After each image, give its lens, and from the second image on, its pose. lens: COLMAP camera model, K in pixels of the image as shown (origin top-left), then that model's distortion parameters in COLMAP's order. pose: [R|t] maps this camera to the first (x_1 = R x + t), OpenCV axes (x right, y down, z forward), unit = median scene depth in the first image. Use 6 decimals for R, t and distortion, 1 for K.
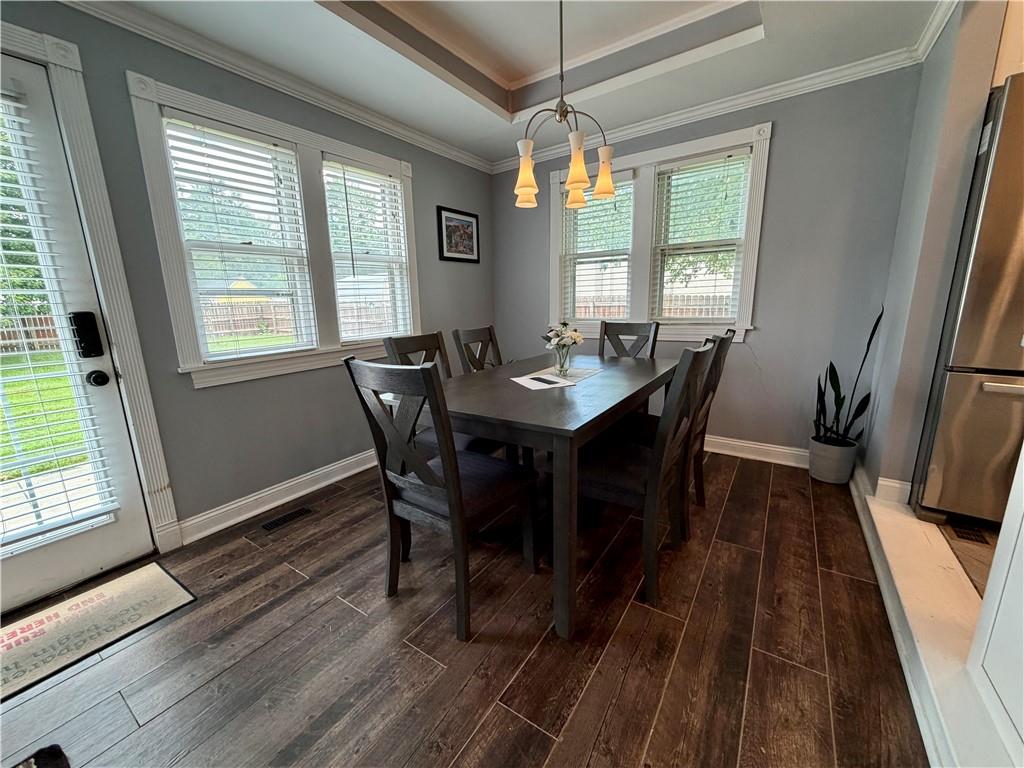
lens RADIAL K [[408.5, 0, 509.5], [0, 408.5, 384.5], [0, 0, 1]] dist [0.002979, 0.000317]
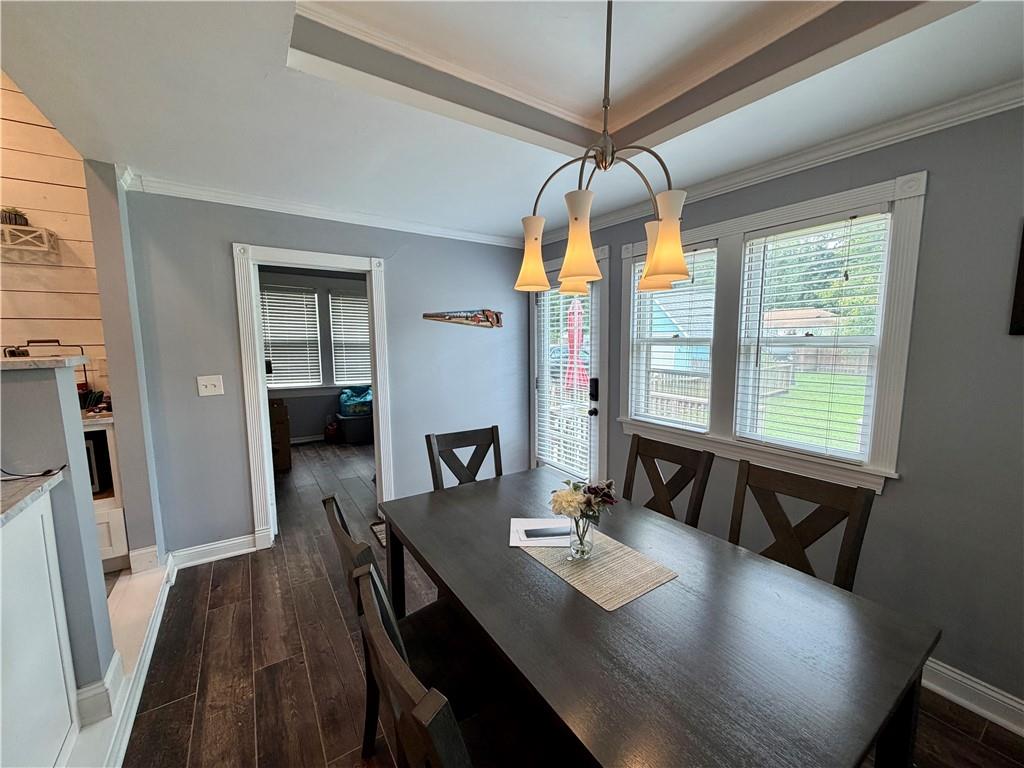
lens RADIAL K [[408.5, 0, 509.5], [0, 408.5, 384.5], [0, 0, 1]] dist [0.002979, 0.000317]
pose [[-0.386735, 0.136368, -0.912052, 0.666764], [-0.174629, 0.960283, 0.217627, -0.372290], [0.905506, 0.243435, -0.347561, 0.979336]]
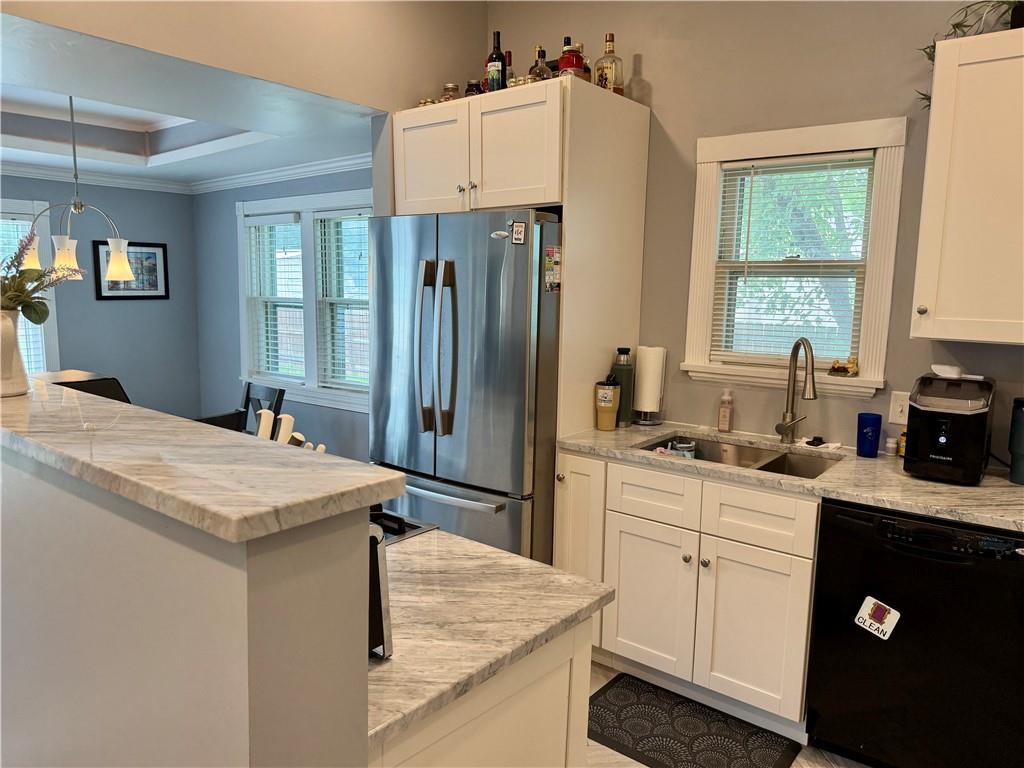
lens RADIAL K [[745.1, 0, 512.0], [0, 745.1, 384.0], [0, 0, 1]] dist [0.006132, 0.002958]
pose [[0.995976, 0.050371, -0.074130, 1.213914], [-0.055327, 0.996258, -0.066393, -0.106264], [0.070509, 0.070227, 0.995036, -0.723214]]
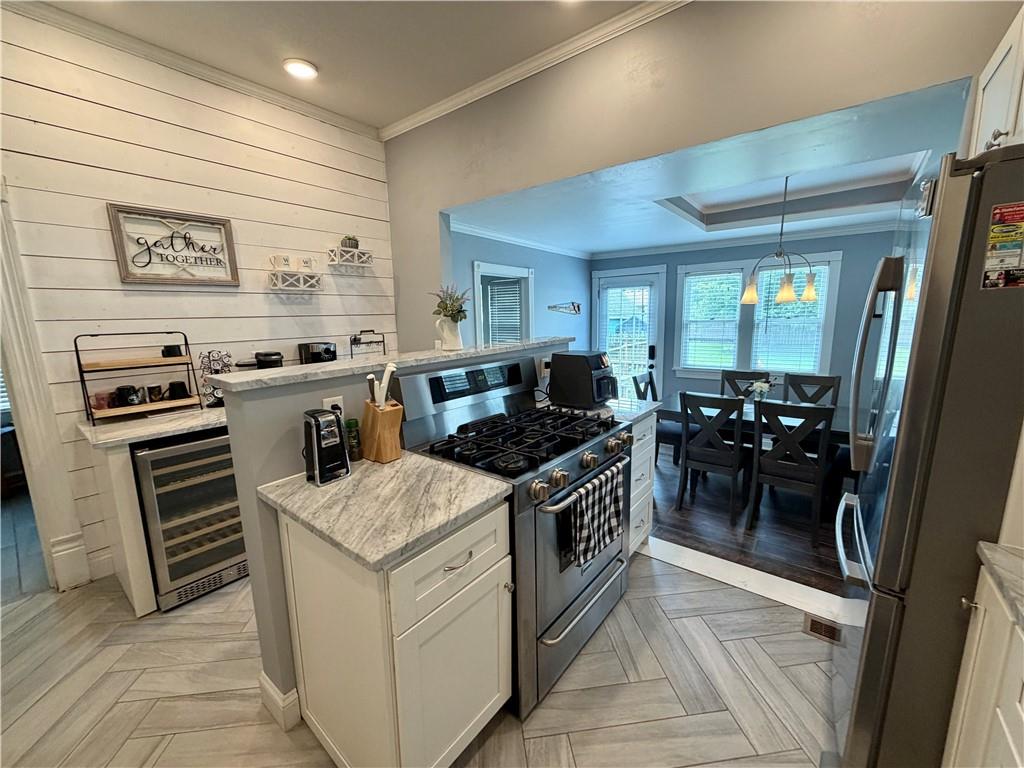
lens RADIAL K [[409.2, 0, 511.1], [0, 409.2, 384.8], [0, 0, 1]] dist [0.001235, 0.000011]
pose [[-0.077600, 0.195574, -0.977614, 1.618767], [-0.182190, 0.961277, 0.206767, -0.252336], [0.980197, 0.194156, -0.038963, 0.088538]]
